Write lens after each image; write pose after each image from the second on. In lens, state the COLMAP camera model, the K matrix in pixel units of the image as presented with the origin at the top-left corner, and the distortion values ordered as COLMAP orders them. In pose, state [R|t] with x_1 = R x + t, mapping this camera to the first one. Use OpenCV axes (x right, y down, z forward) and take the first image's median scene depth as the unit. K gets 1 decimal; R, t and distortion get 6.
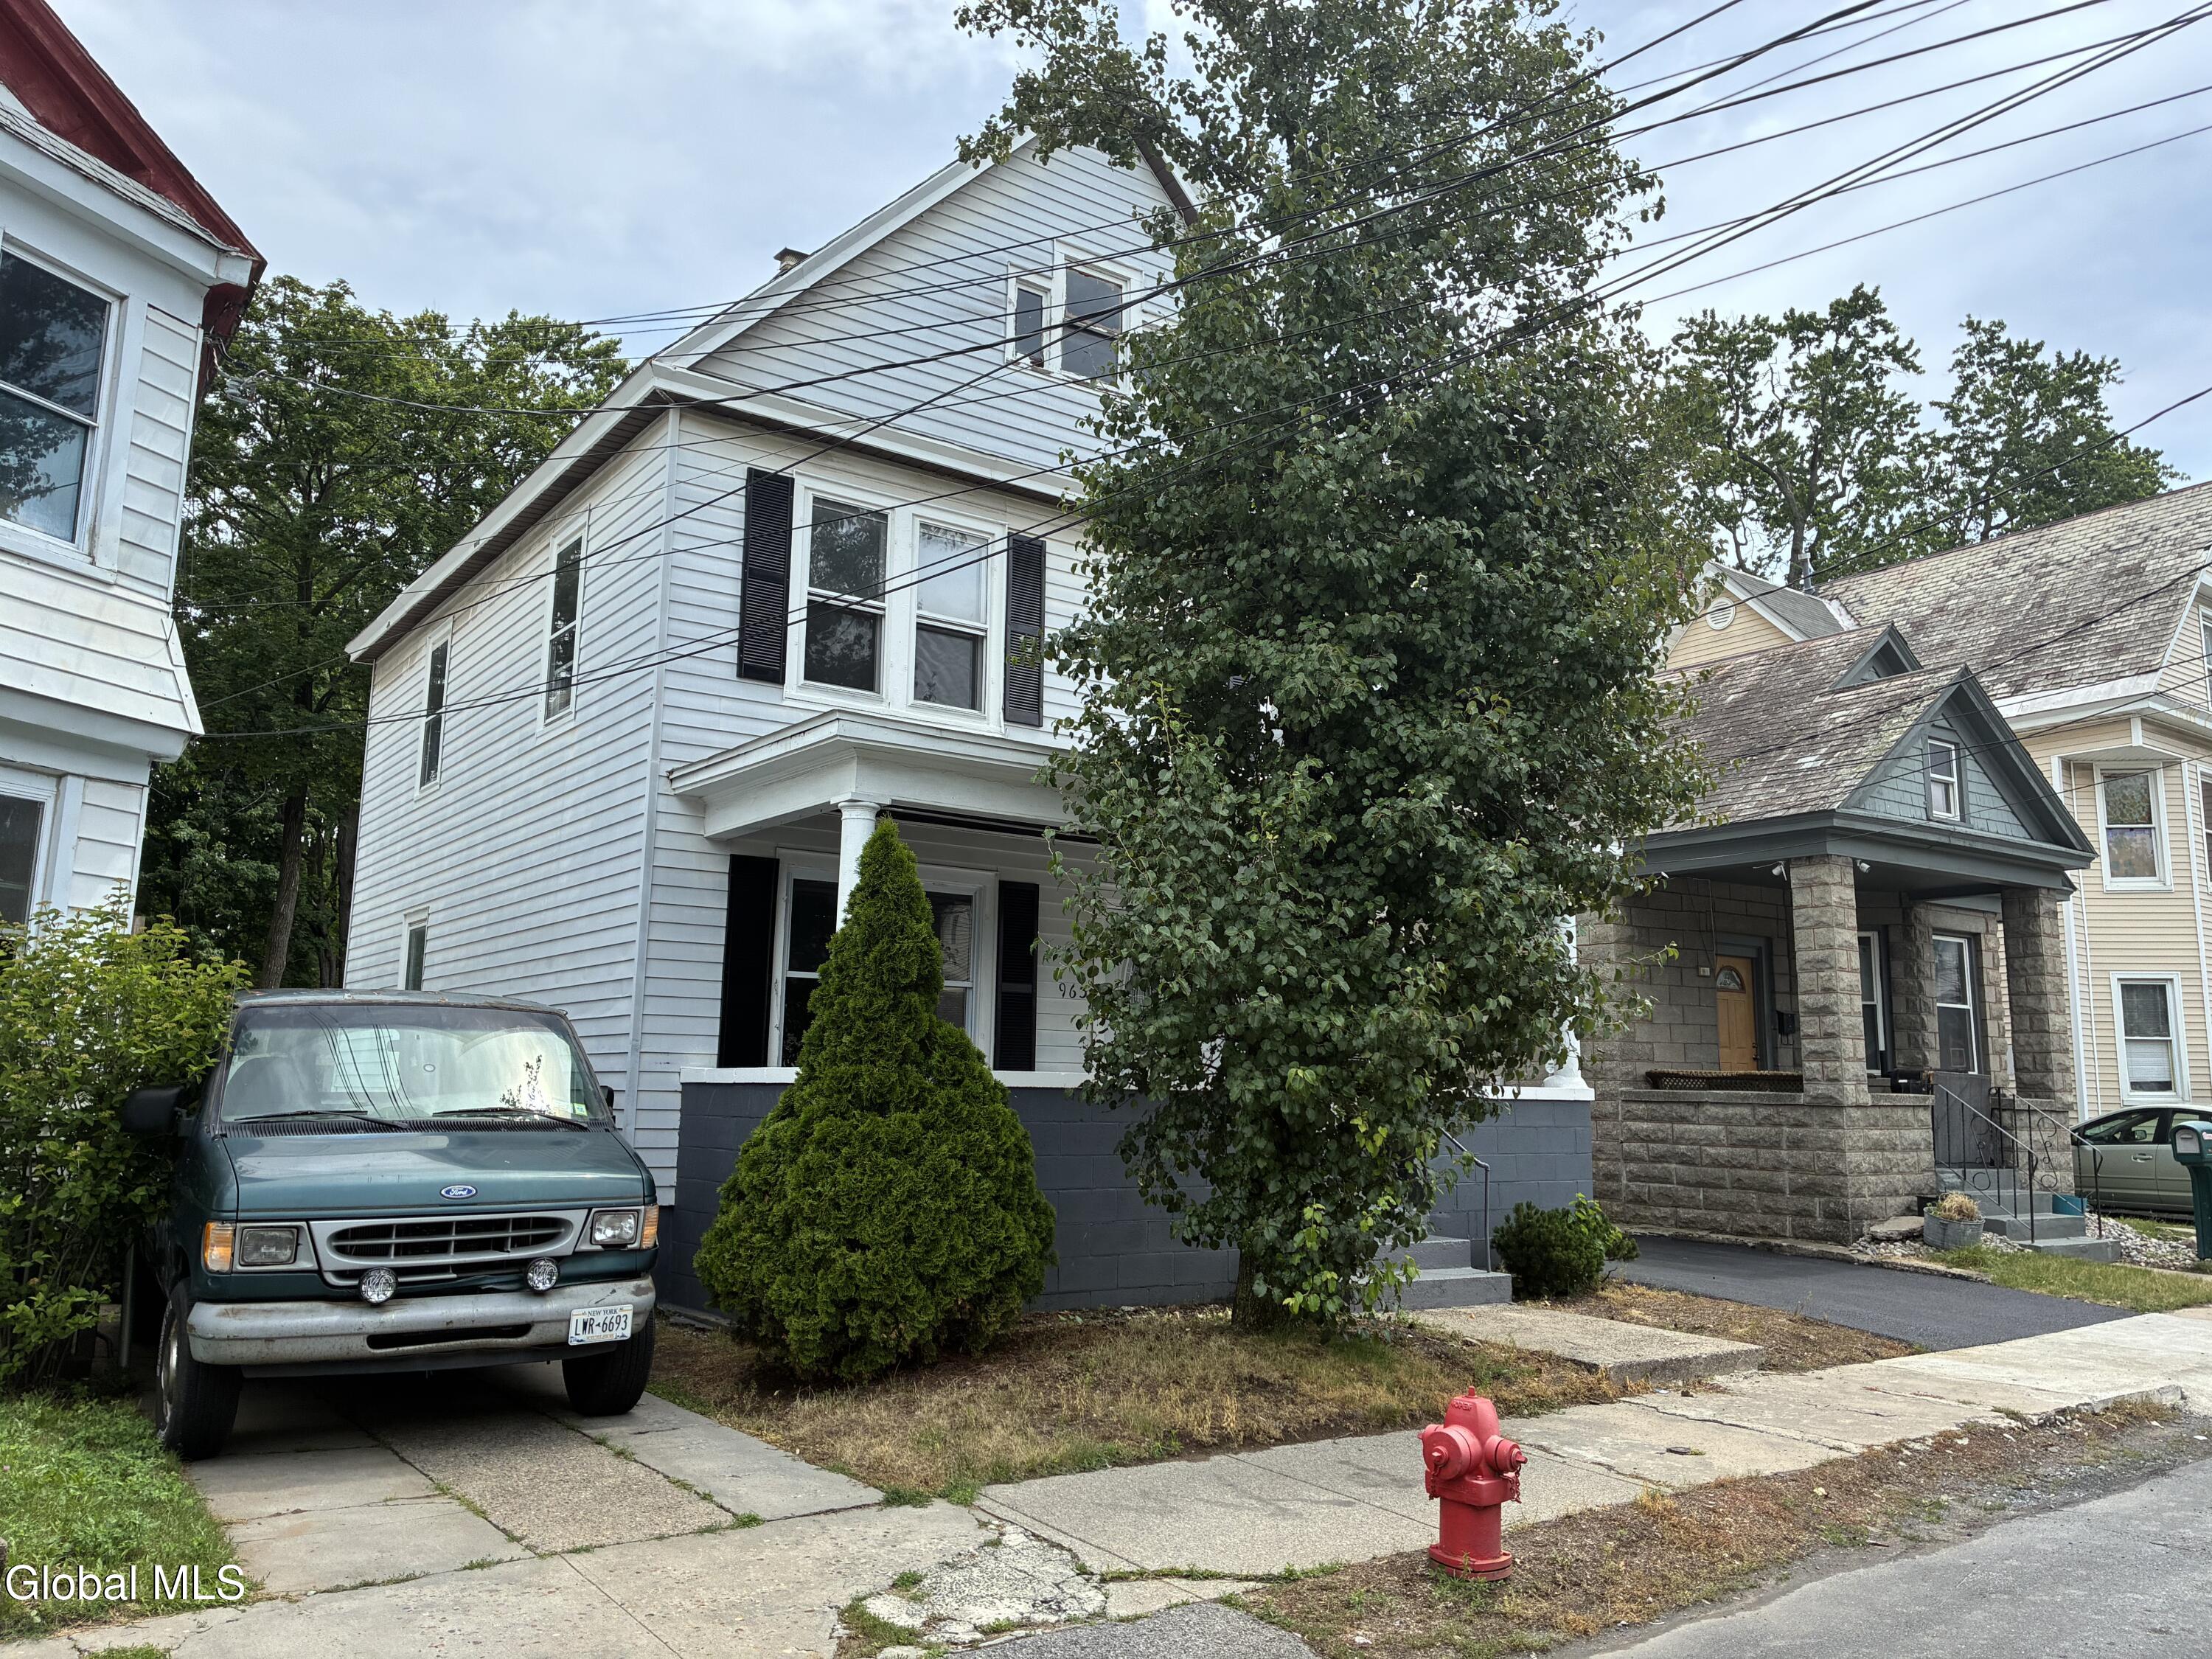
lens RADIAL K [[1673.9, 0, 1103.6], [0, 1673.9, 812.7], [0, 0, 1]] dist [0.018578, -0.007244]
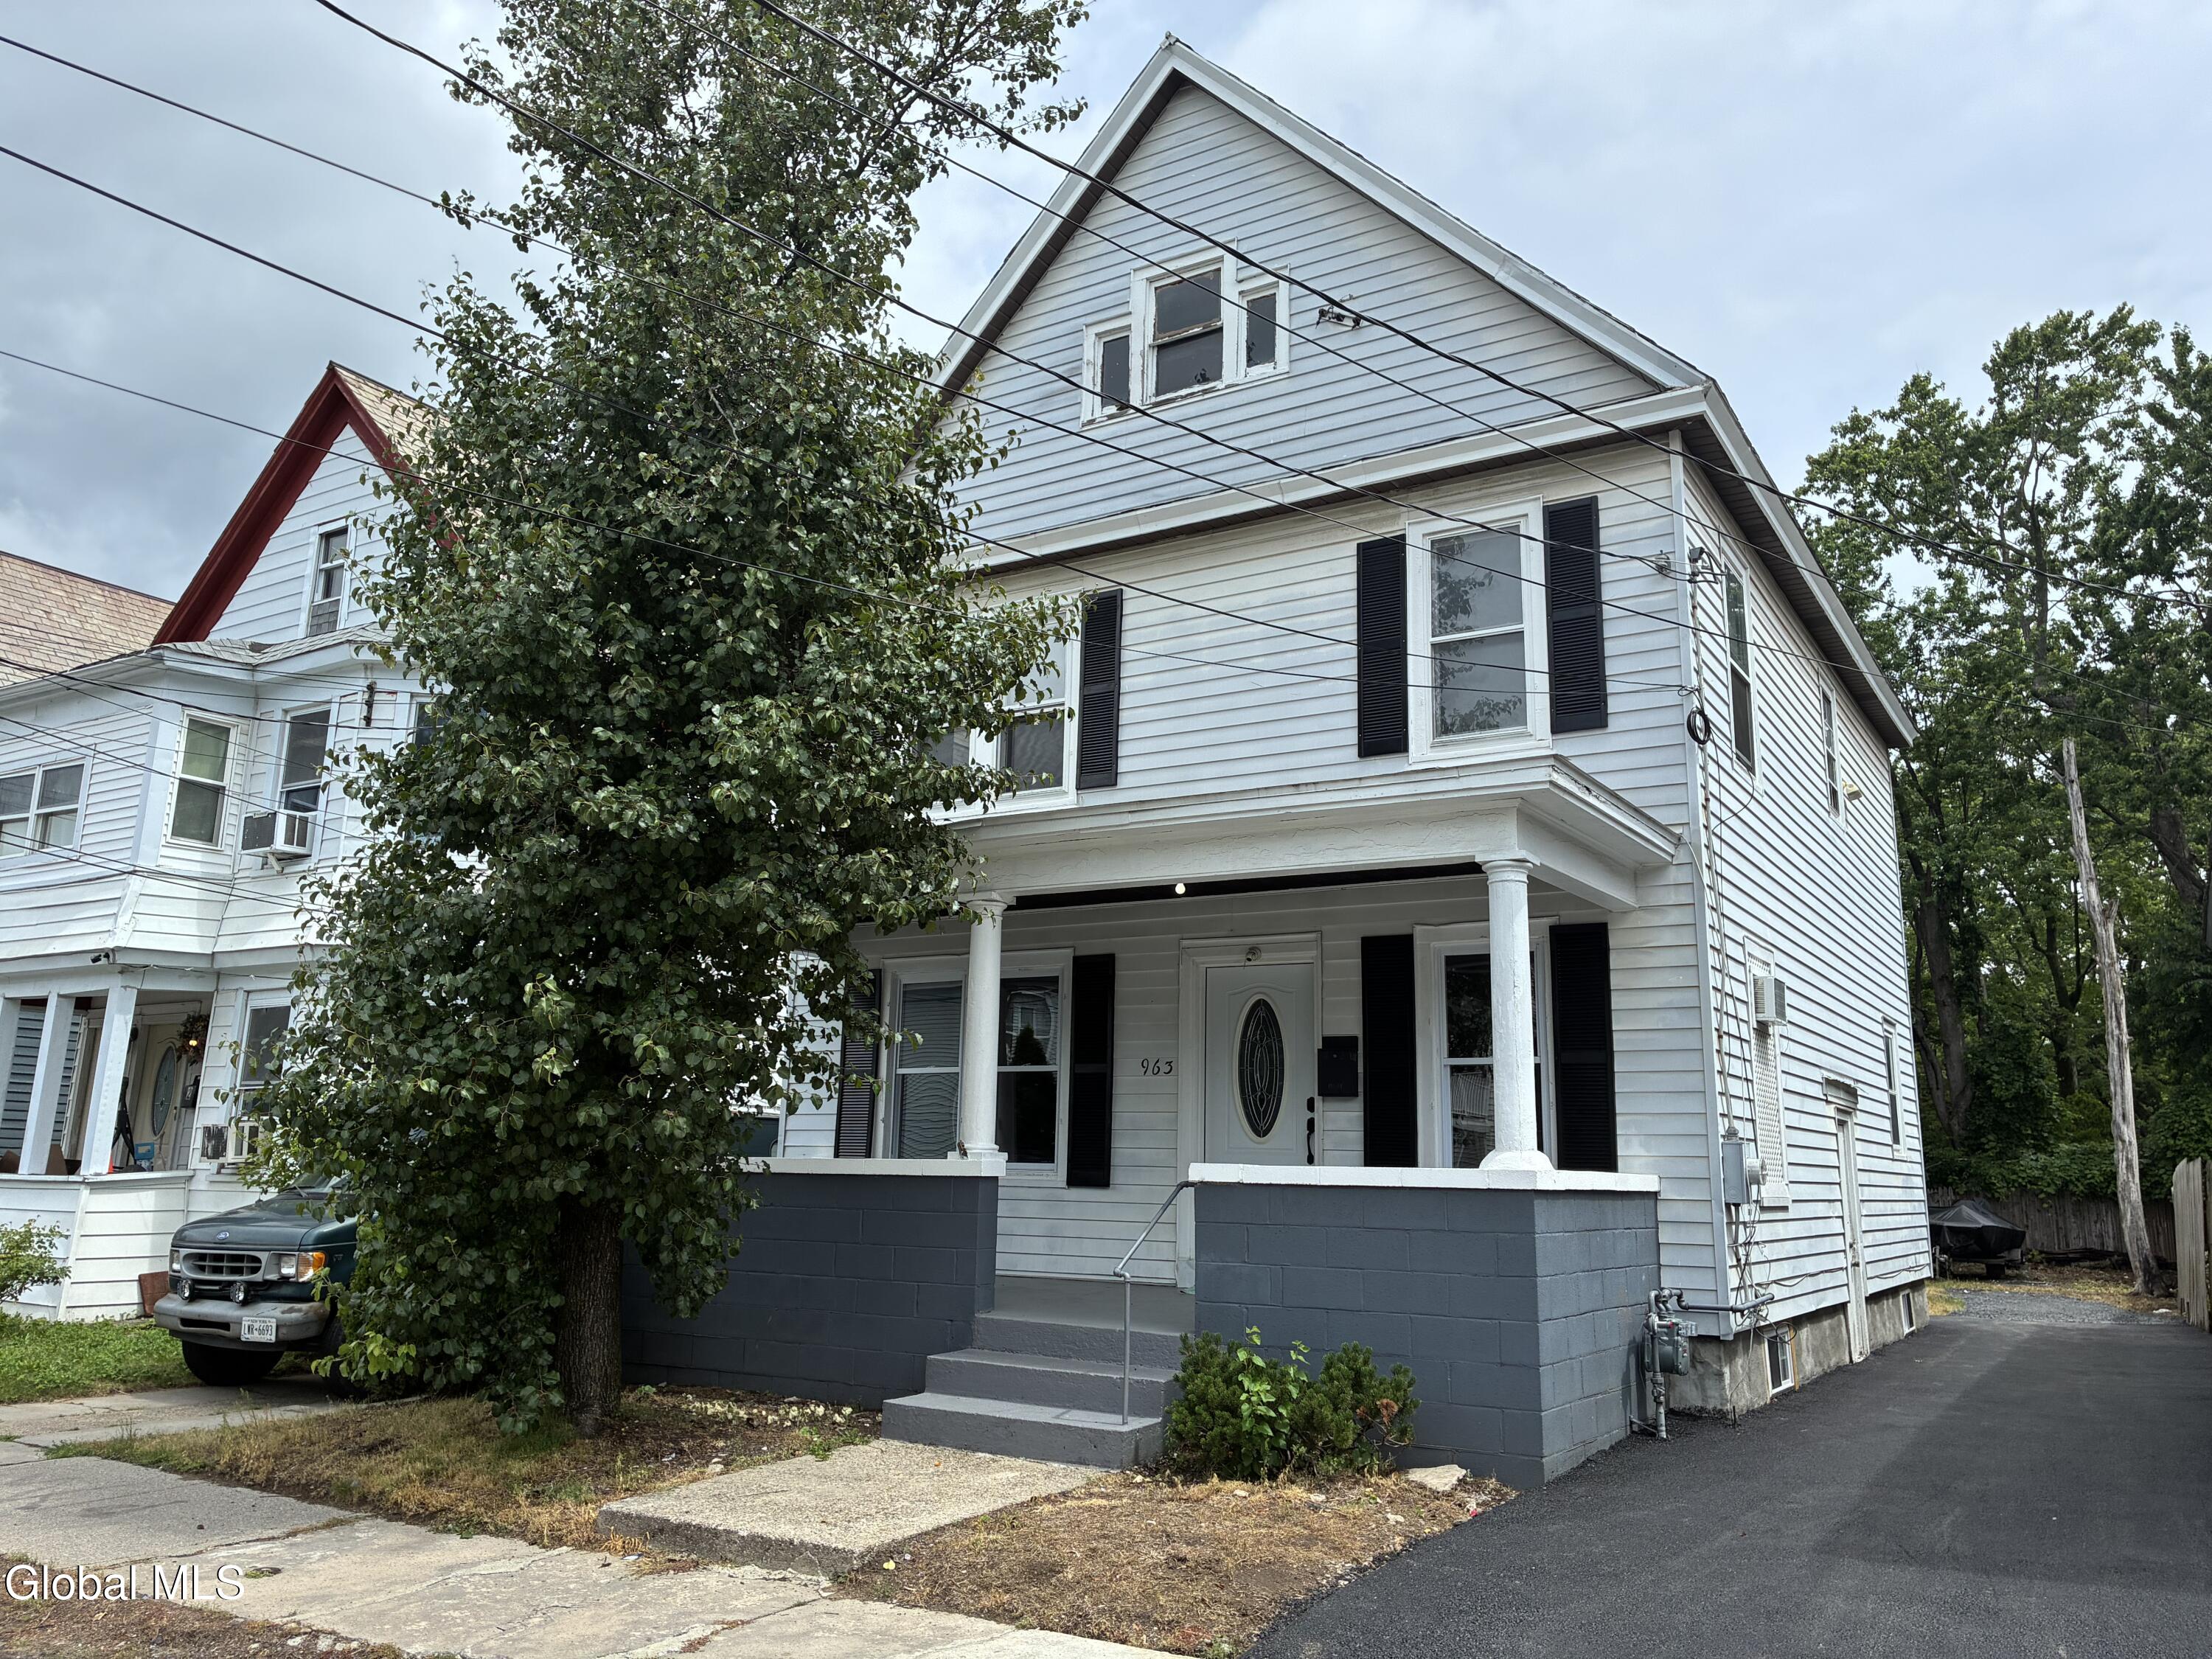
lens RADIAL K [[1673.9, 0, 1103.6], [0, 1673.9, 812.7], [0, 0, 1]] dist [0.018578, -0.007244]
pose [[0.381222, -0.205967, -0.901248, 0.762209], [0.142060, 0.976339, -0.163037, 0.109779], [0.913504, -0.065878, 0.401461, 0.593145]]
